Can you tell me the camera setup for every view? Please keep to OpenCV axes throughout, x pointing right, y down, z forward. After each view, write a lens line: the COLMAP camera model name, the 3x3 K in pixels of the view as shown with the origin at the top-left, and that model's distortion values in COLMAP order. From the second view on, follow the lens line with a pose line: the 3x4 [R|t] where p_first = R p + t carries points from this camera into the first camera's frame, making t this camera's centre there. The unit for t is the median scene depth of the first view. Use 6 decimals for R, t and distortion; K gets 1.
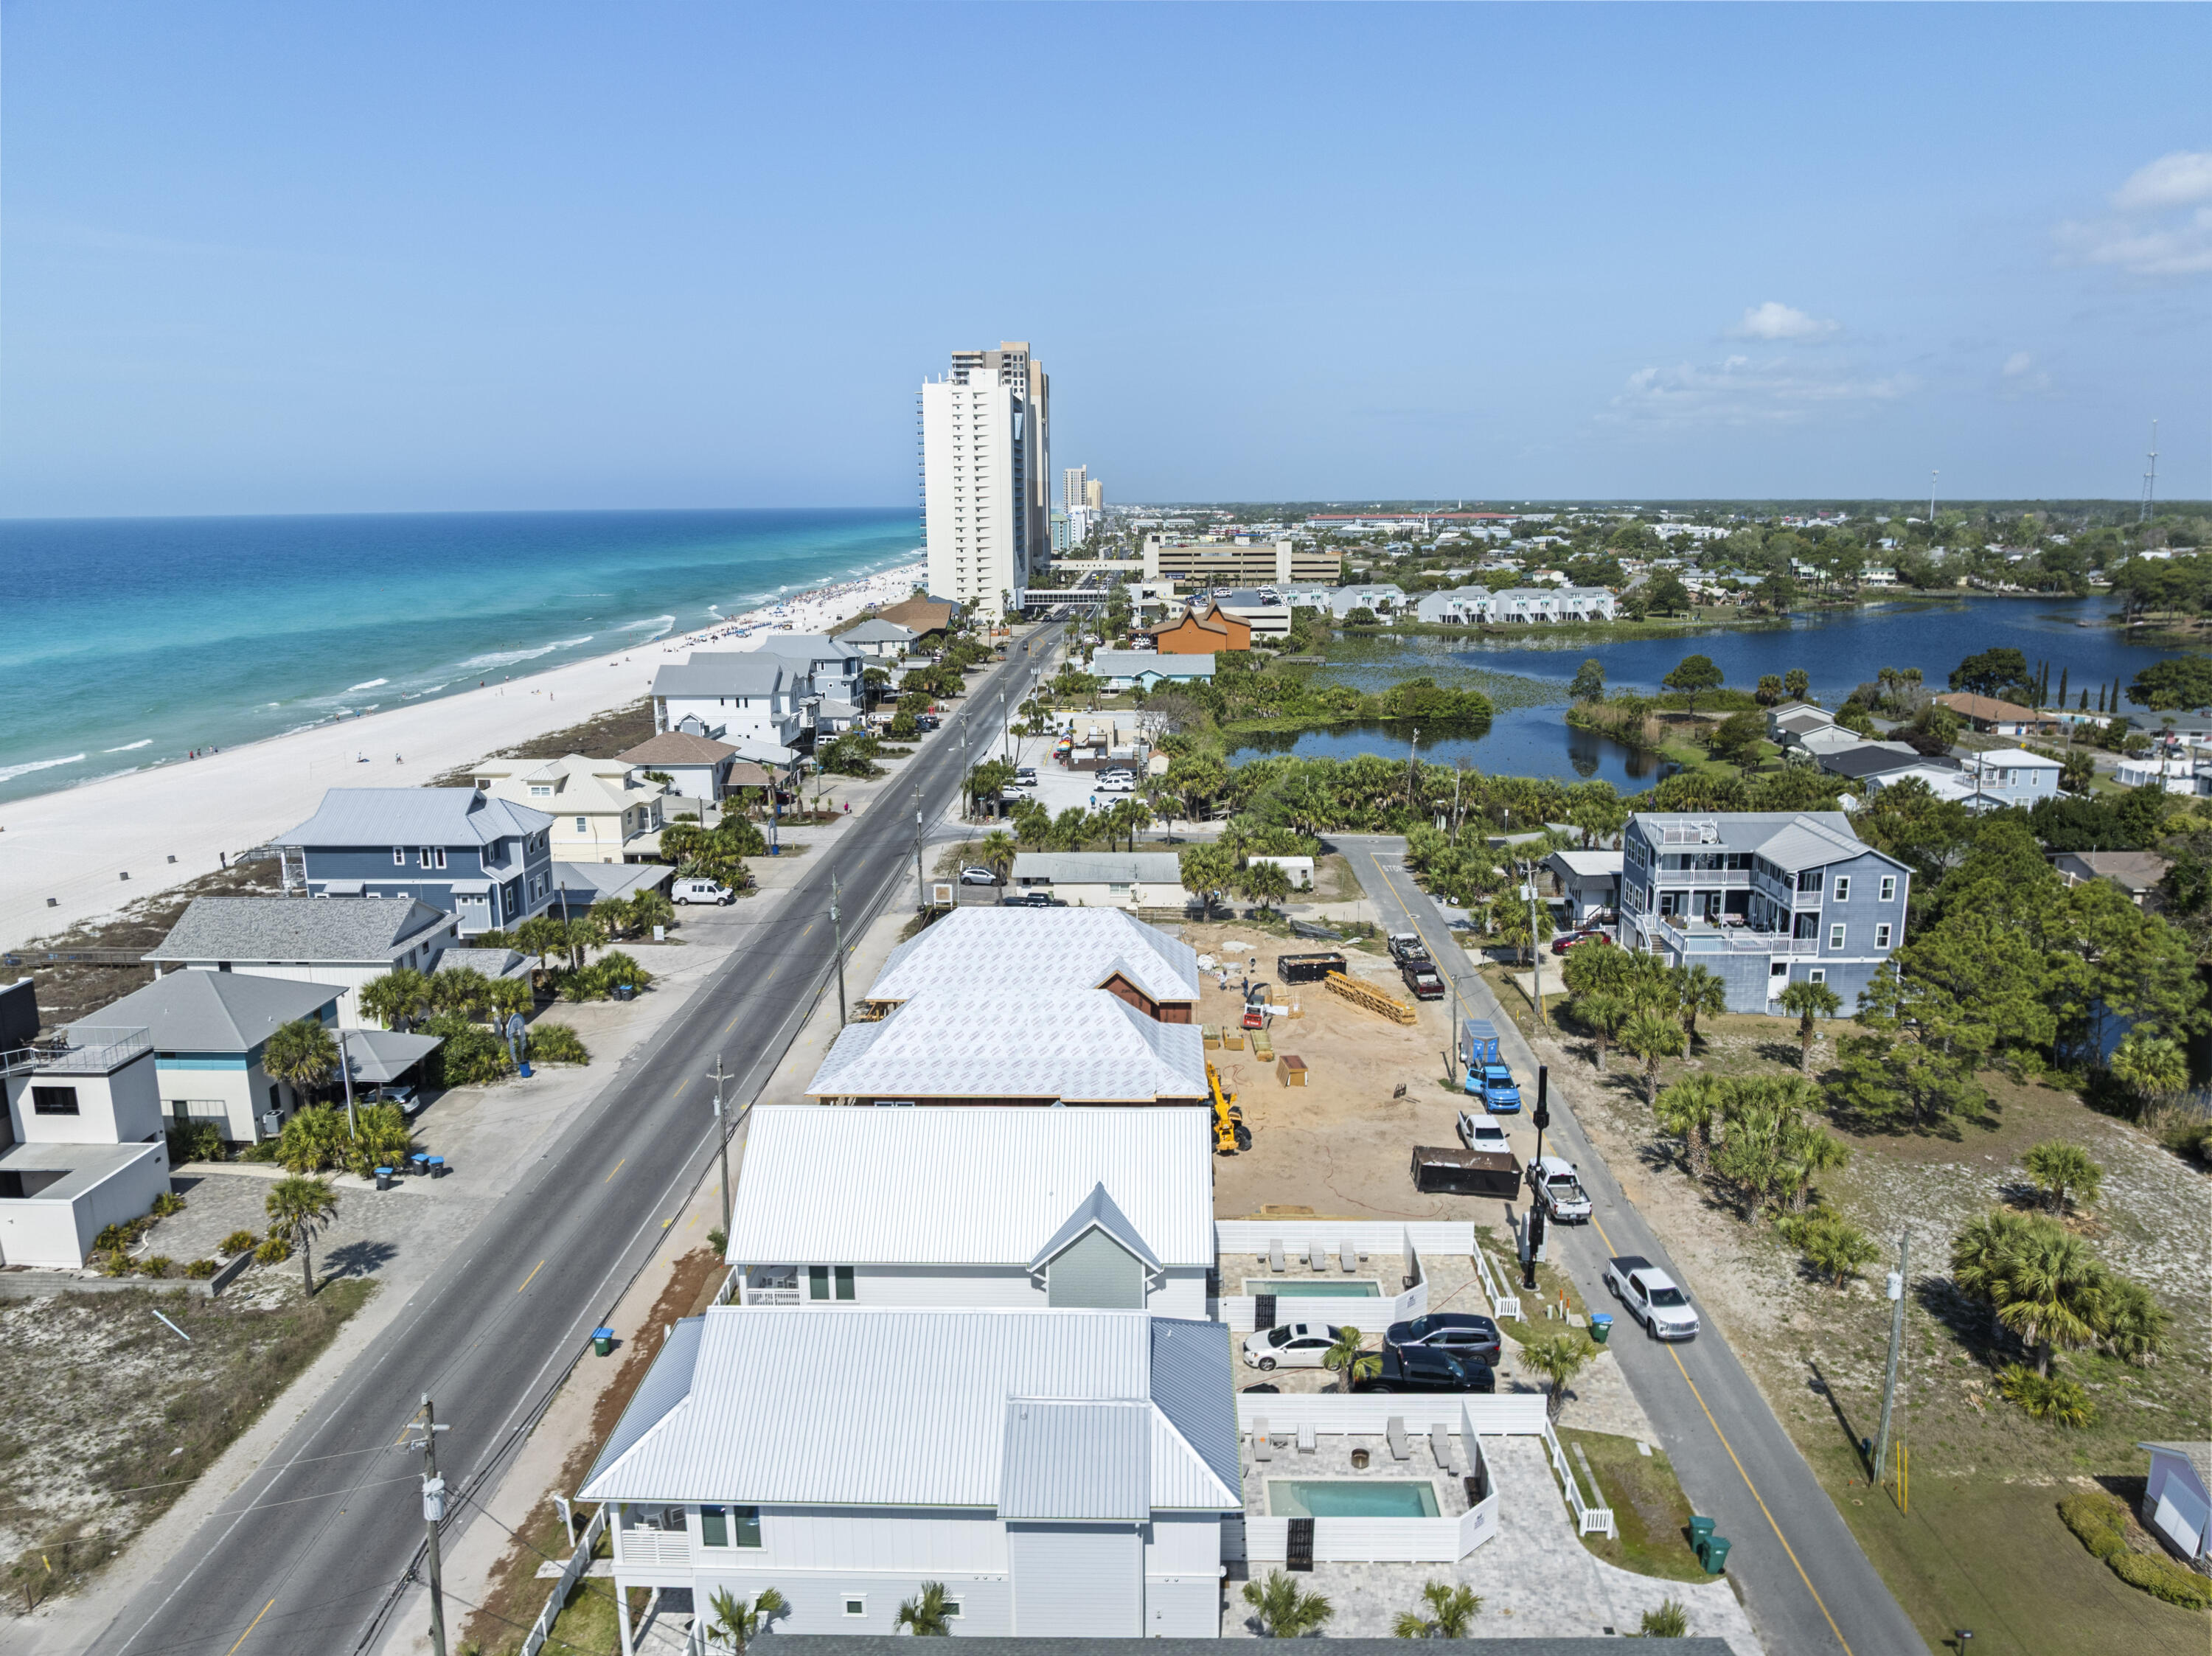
lens RADIAL K [[1539.2, 0, 1106.0], [0, 1539.2, 828.0], [0, 0, 1]] dist [-0.021458, -0.031461]
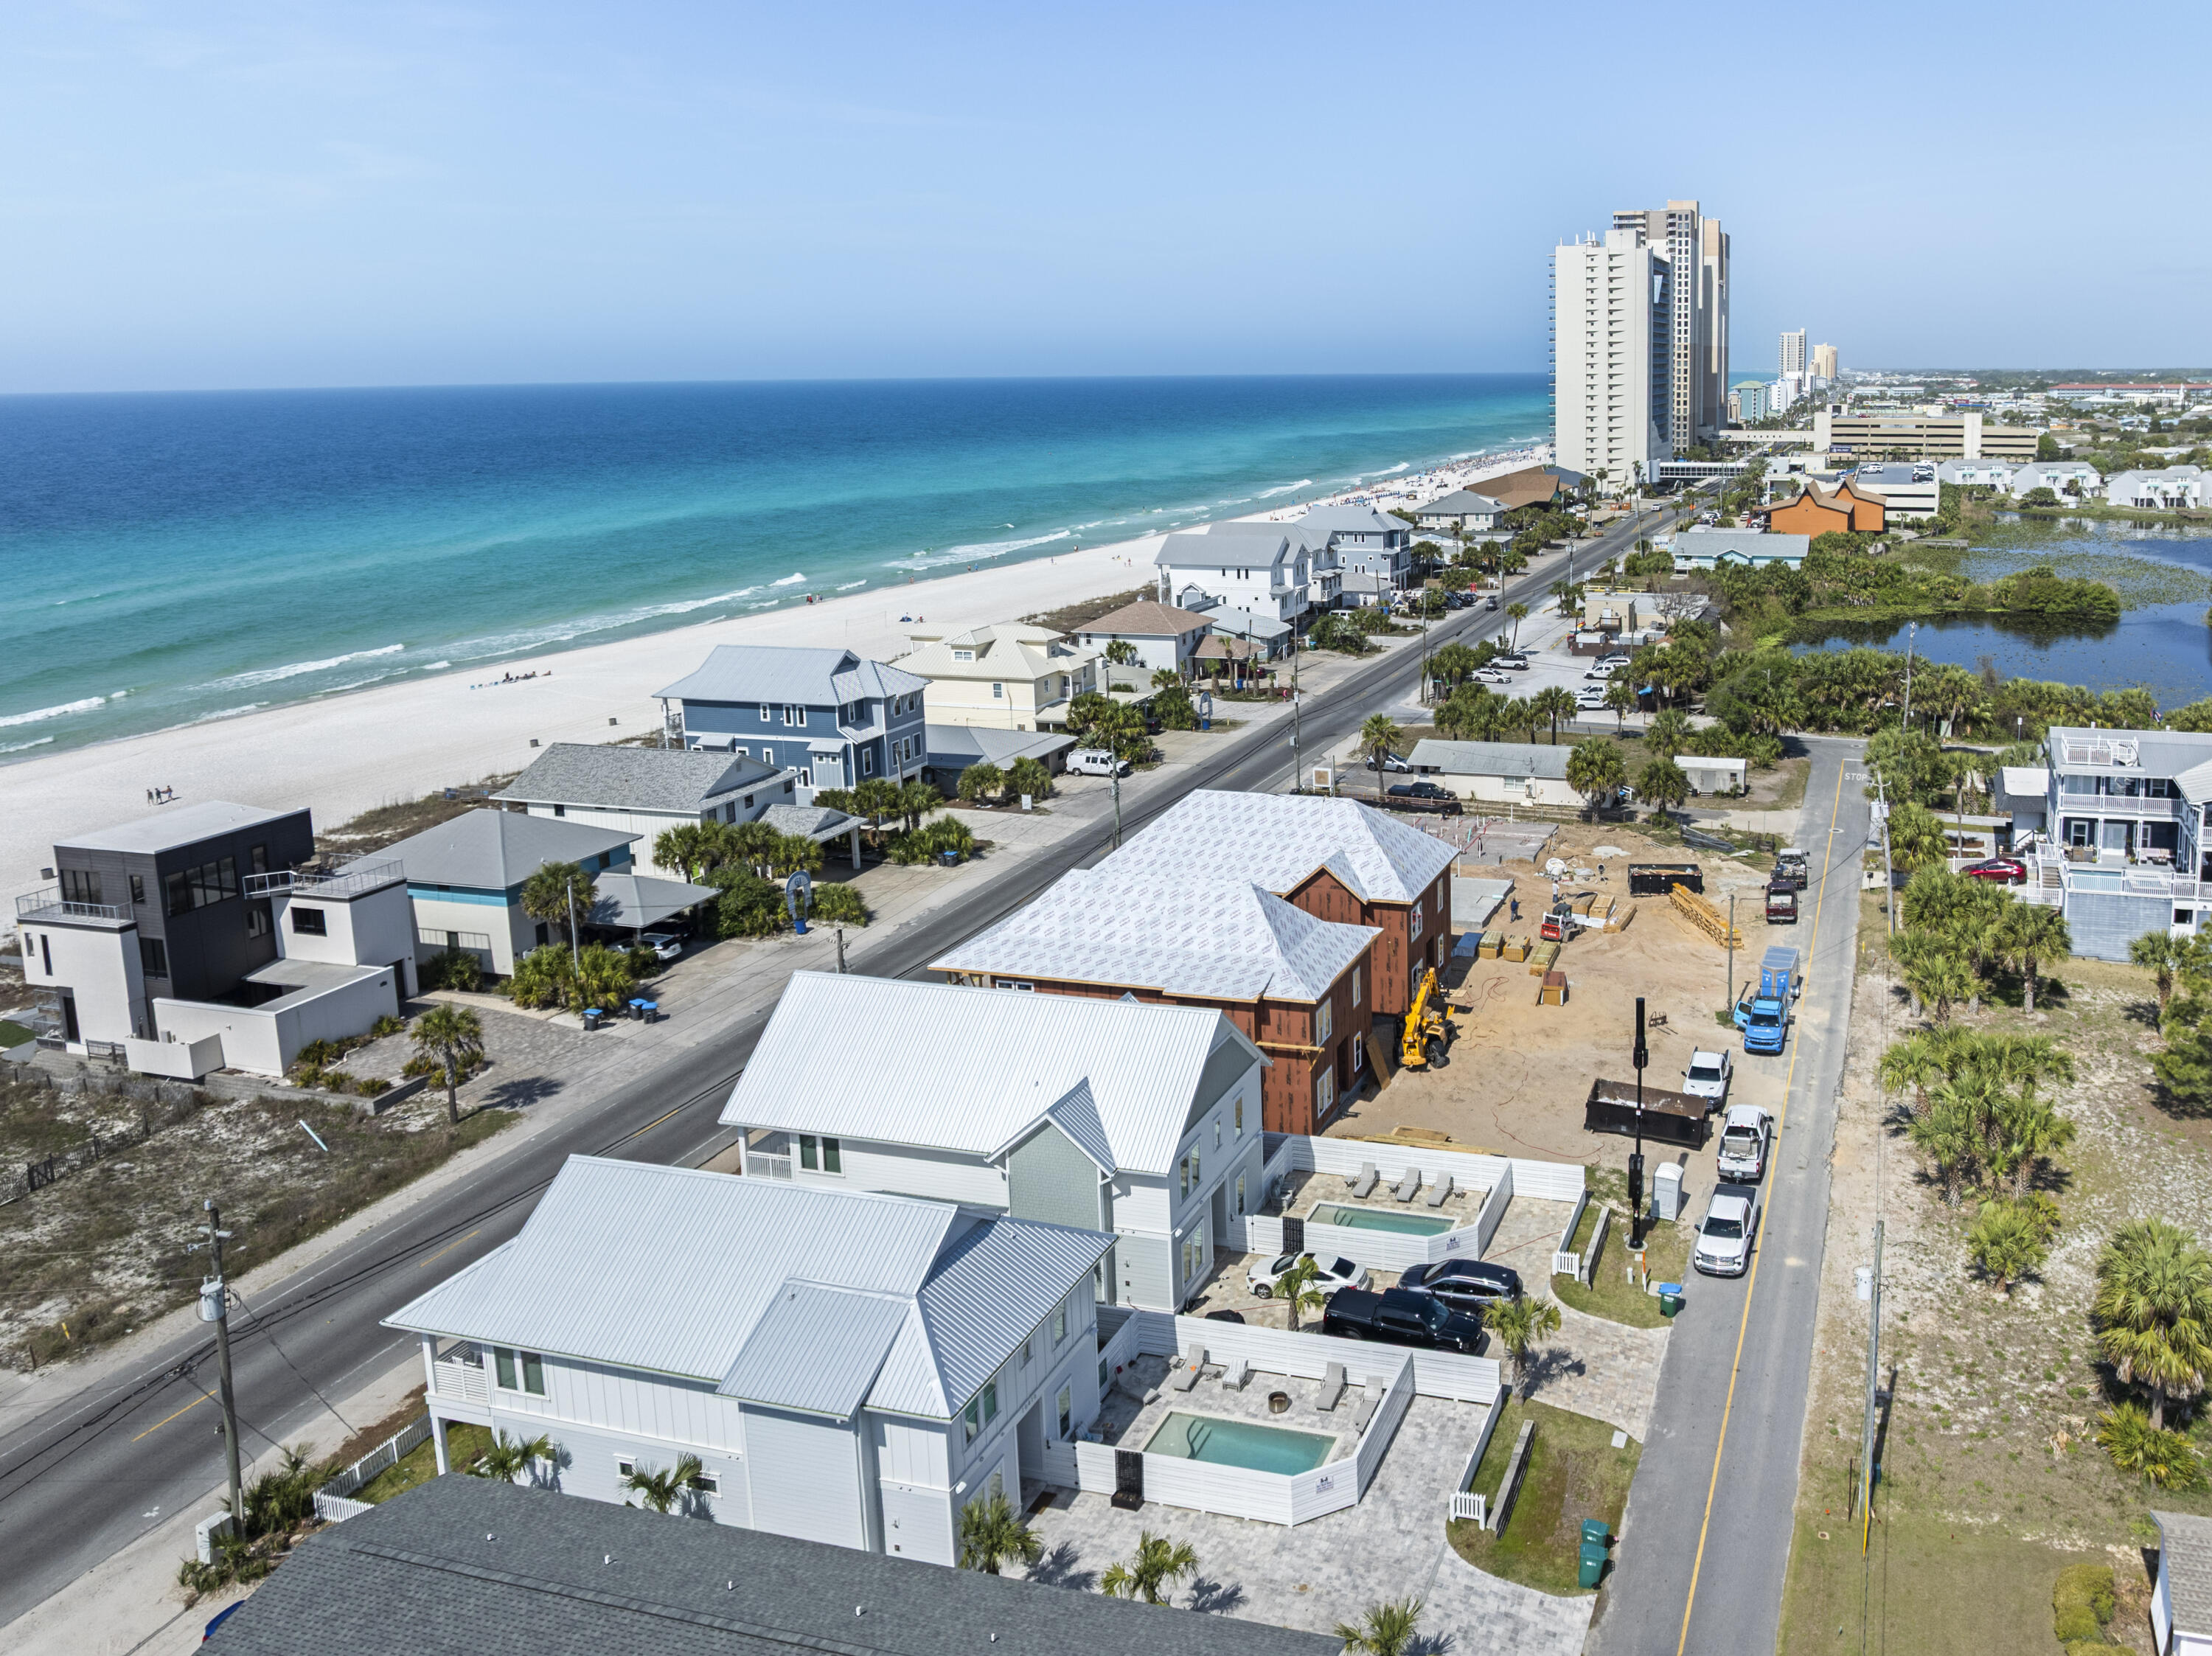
lens RADIAL K [[1659.9, 0, 1474.7], [0, 1659.9, 680.9], [0, 0, 1]] dist [-0.028775, 0.001313]
pose [[0.976553, 0.038873, -0.211739, 0.225599], [-0.043620, 0.998890, -0.017792, -0.003306], [0.210812, 0.026611, 0.977164, 0.023019]]
